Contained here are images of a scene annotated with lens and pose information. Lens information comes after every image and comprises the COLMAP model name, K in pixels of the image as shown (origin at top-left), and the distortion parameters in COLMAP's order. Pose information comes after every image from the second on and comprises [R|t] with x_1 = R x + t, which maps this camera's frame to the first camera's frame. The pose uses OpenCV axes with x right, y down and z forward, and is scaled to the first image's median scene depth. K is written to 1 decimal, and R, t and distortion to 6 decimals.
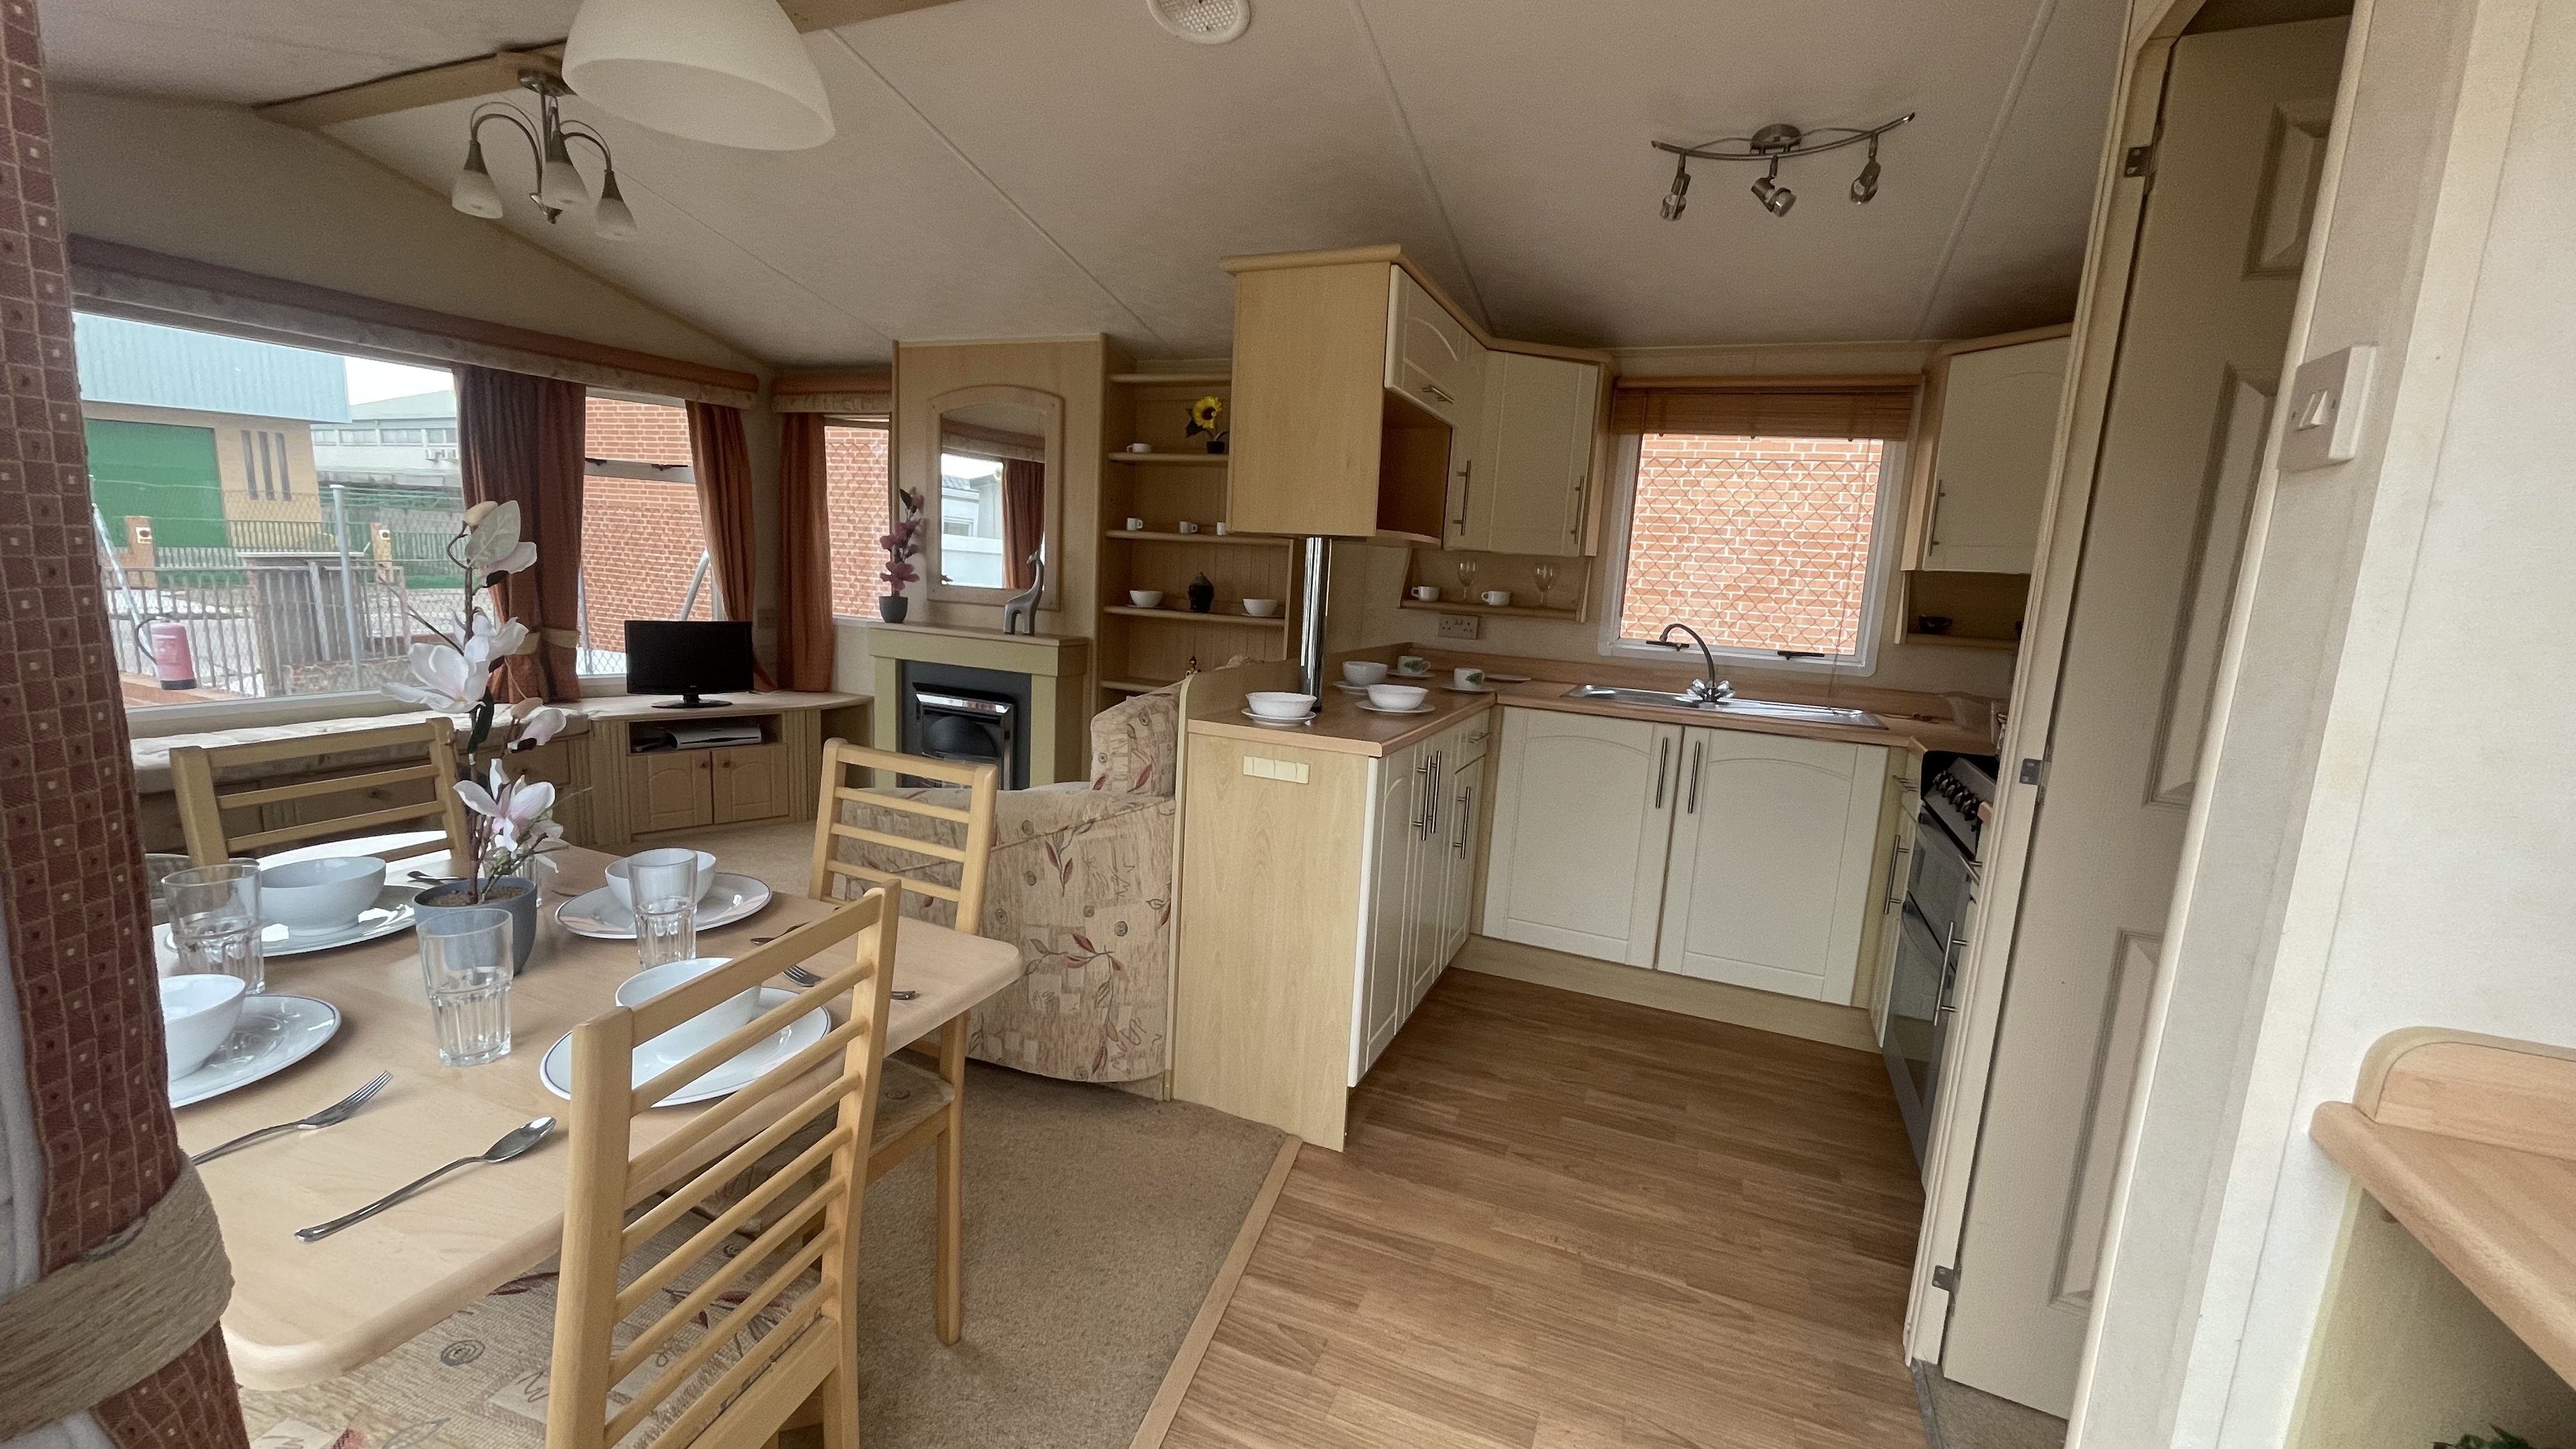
lens RADIAL K [[1041.2, 0, 1282.2], [0, 1041.2, 723.2], [0, 0, 1]] dist [-0.001872, 0.000447]
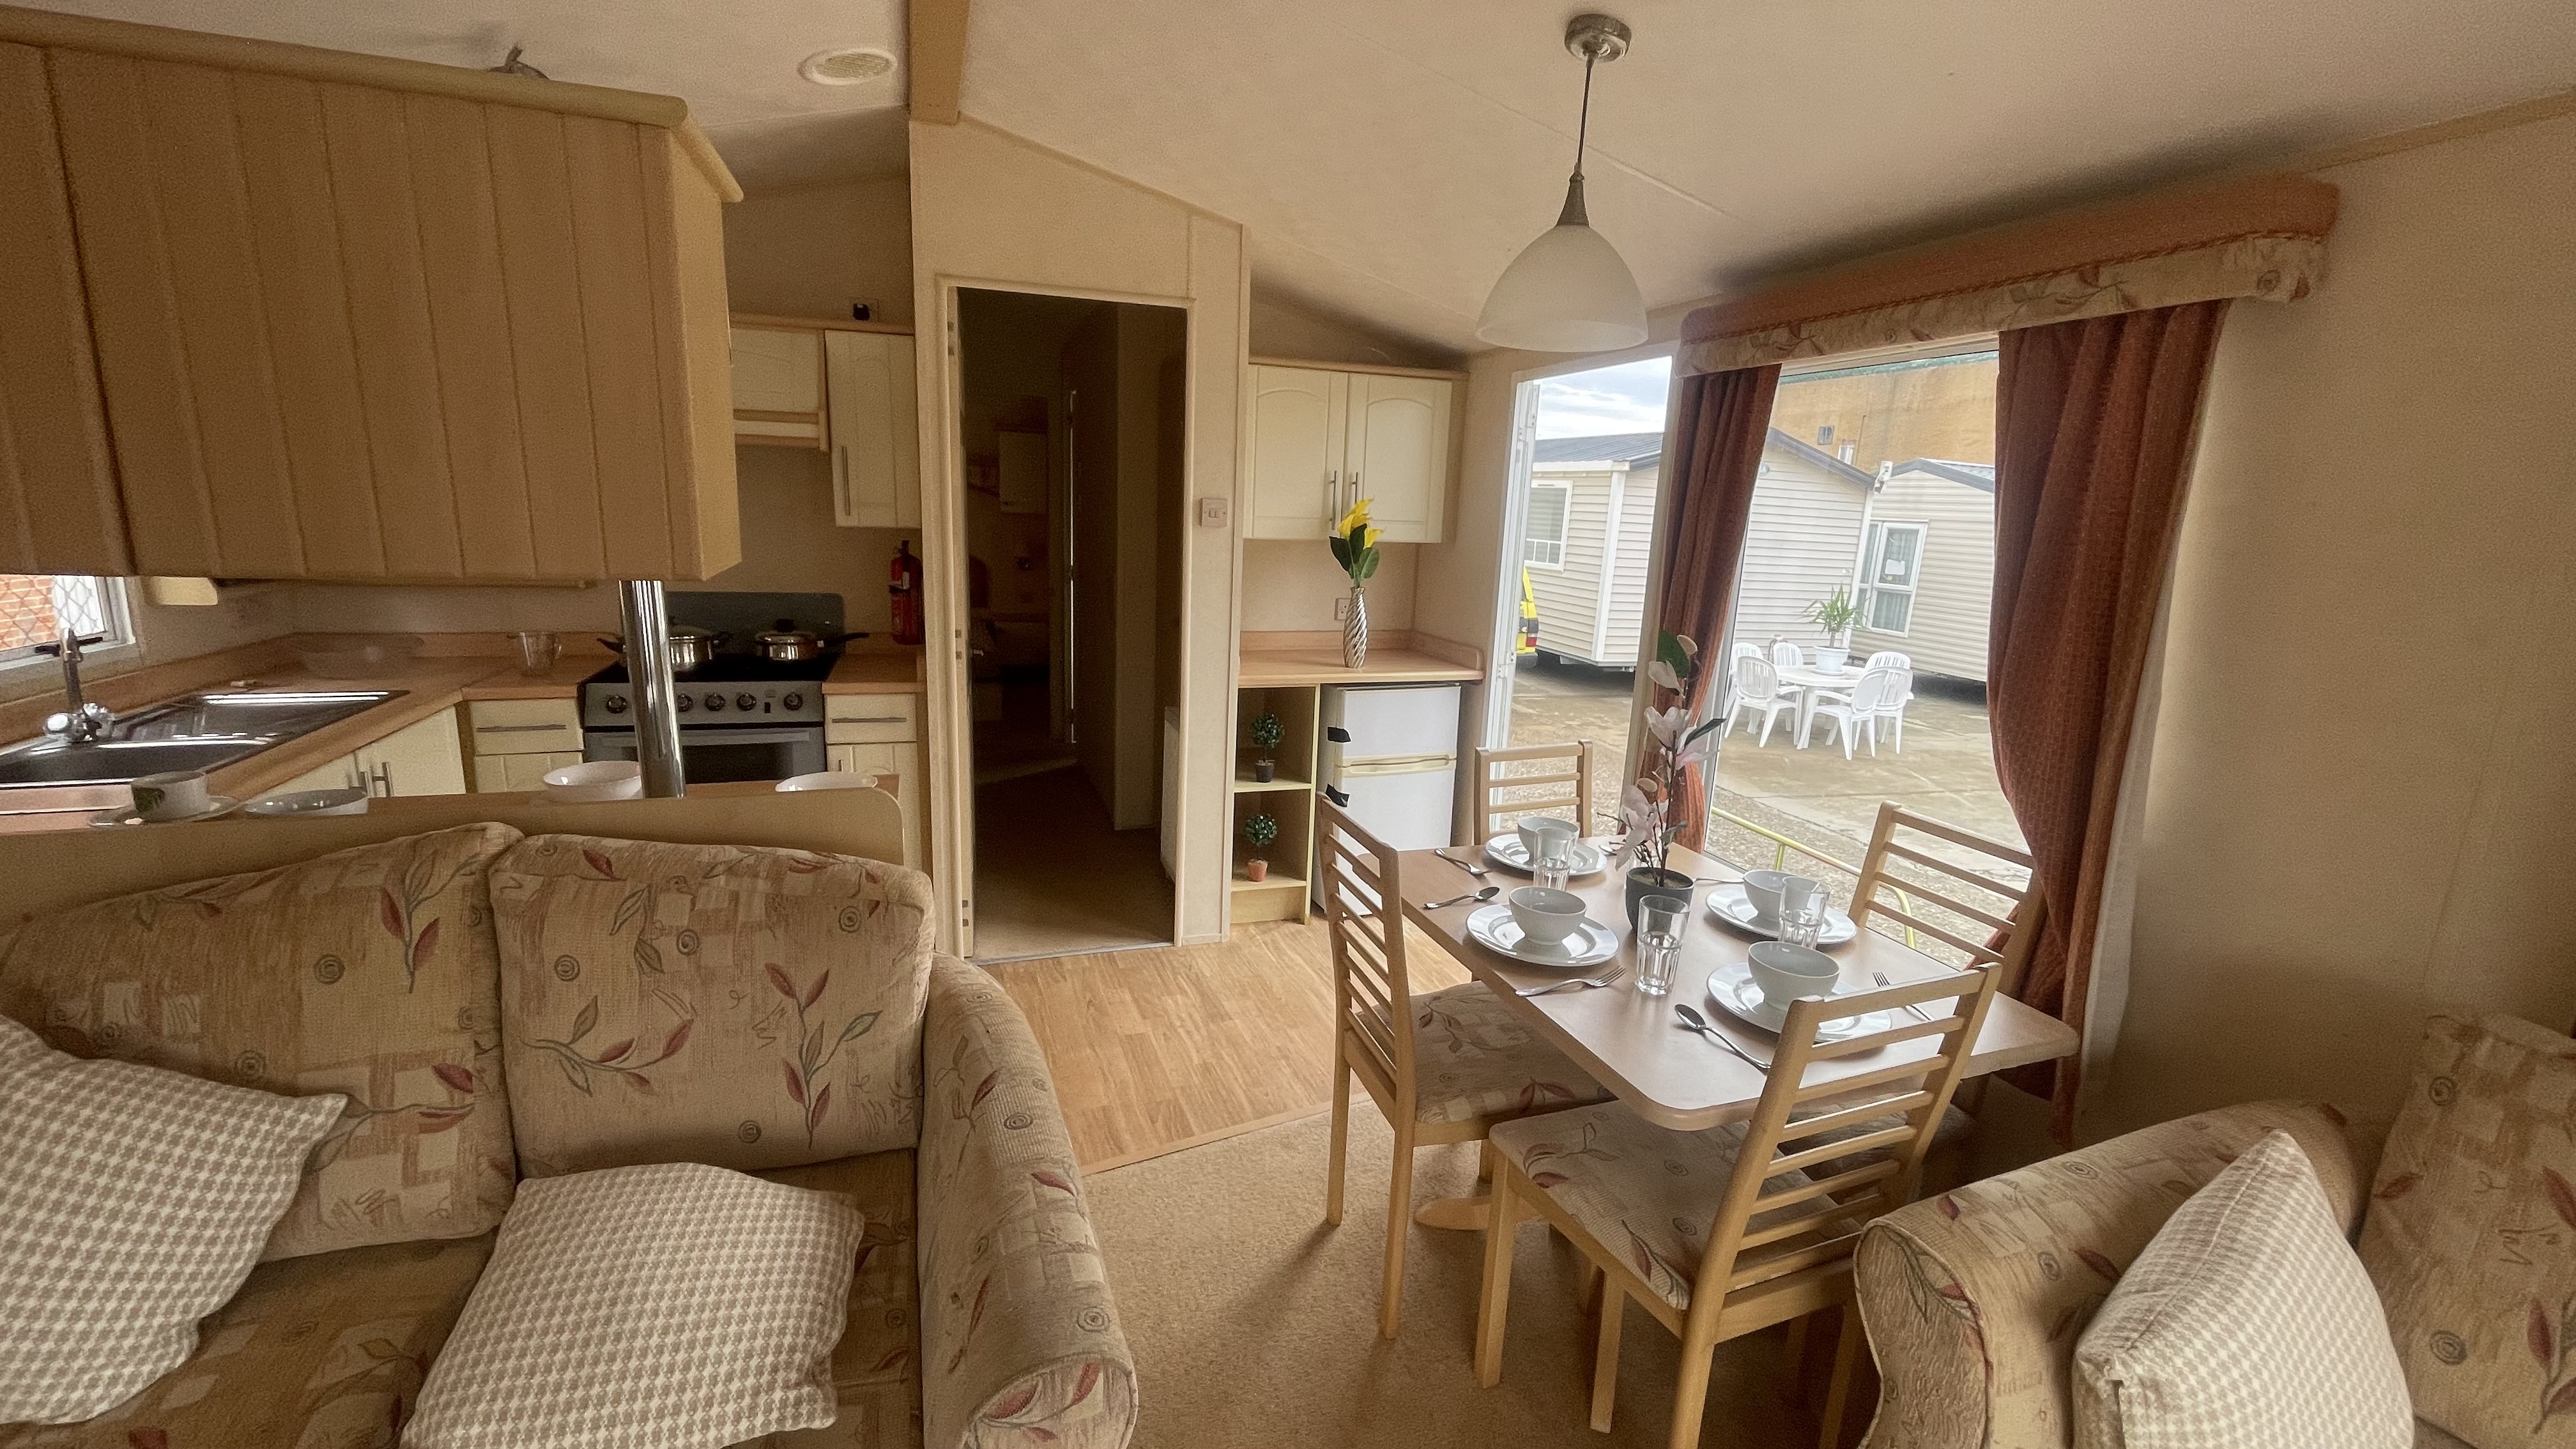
lens RADIAL K [[1041.2, 0, 1280.2], [0, 1041.2, 725.0], [0, 0, 1]] dist [-0.001872, 0.000447]
pose [[-0.666174, -0.236301, 0.707371, -0.502281], [0.040228, 0.935711, 0.350465, -0.213863], [-0.744710, 0.261927, -0.613841, 0.806171]]
